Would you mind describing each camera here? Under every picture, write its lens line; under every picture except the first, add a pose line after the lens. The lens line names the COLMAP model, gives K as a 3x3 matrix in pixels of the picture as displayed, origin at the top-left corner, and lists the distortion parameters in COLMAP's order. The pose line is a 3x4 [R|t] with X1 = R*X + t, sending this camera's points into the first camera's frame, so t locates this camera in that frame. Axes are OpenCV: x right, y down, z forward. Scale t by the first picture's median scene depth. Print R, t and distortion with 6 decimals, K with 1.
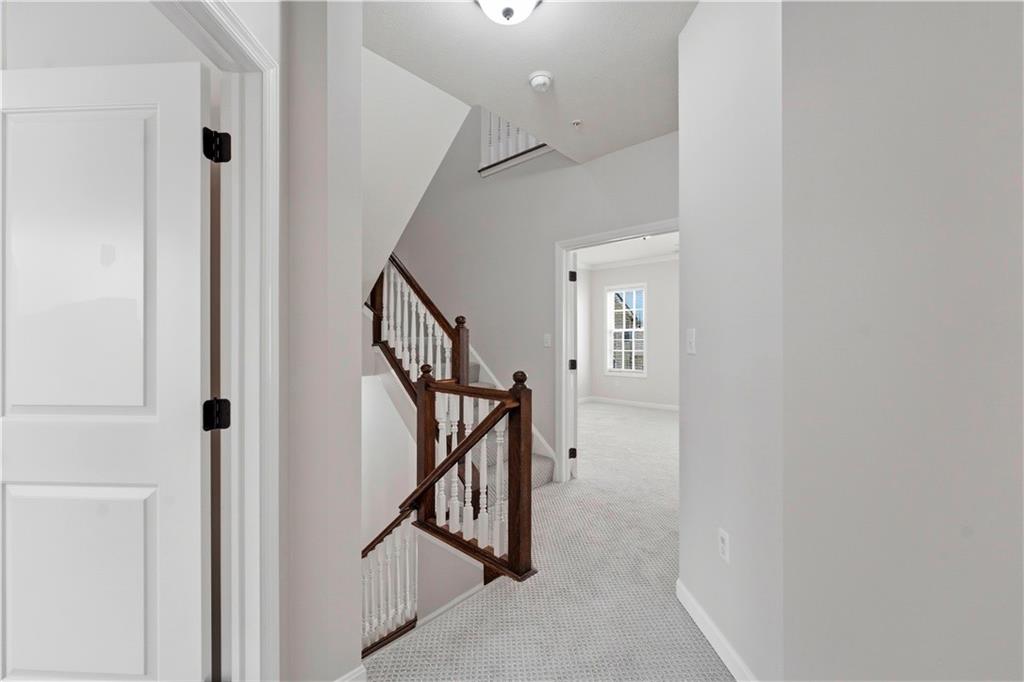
lens RADIAL K [[428.0, 0, 510.0], [0, 428.0, 338.9], [0, 0, 1]] dist [0.000645, 0.000013]
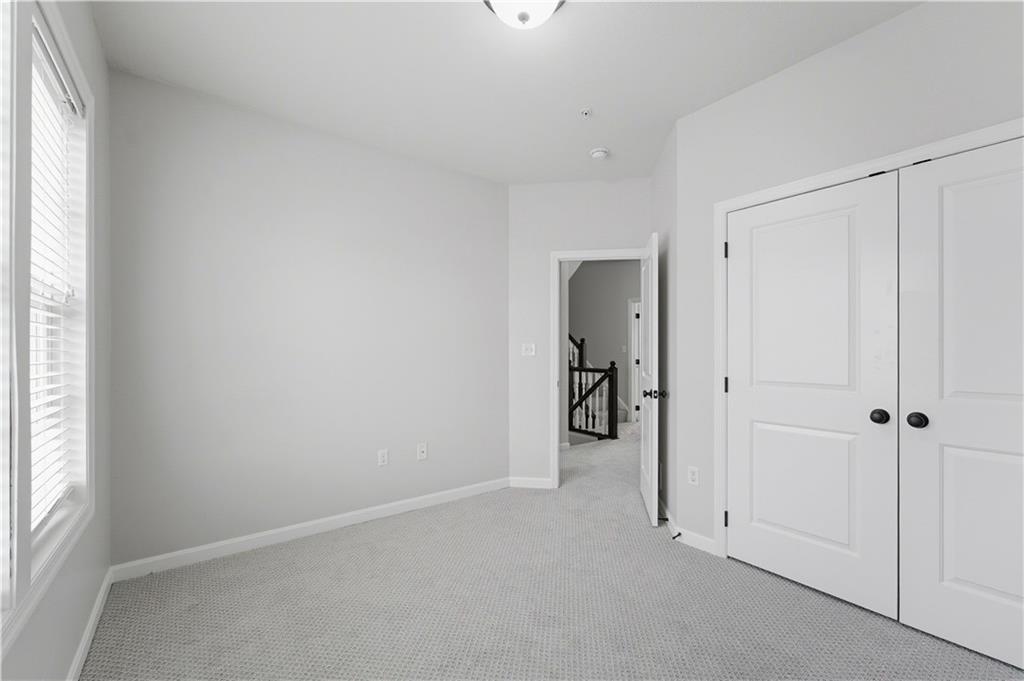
lens RADIAL K [[414.3, 0, 512.7], [0, 414.3, 343.2], [0, 0, 1]] dist [-0.001713, 0.000259]
pose [[0.984142, -0.001770, -0.177373, -0.091491], [-0.001194, 0.999861, -0.016604, 0.007596], [0.177378, 0.016552, 0.984004, -1.128787]]
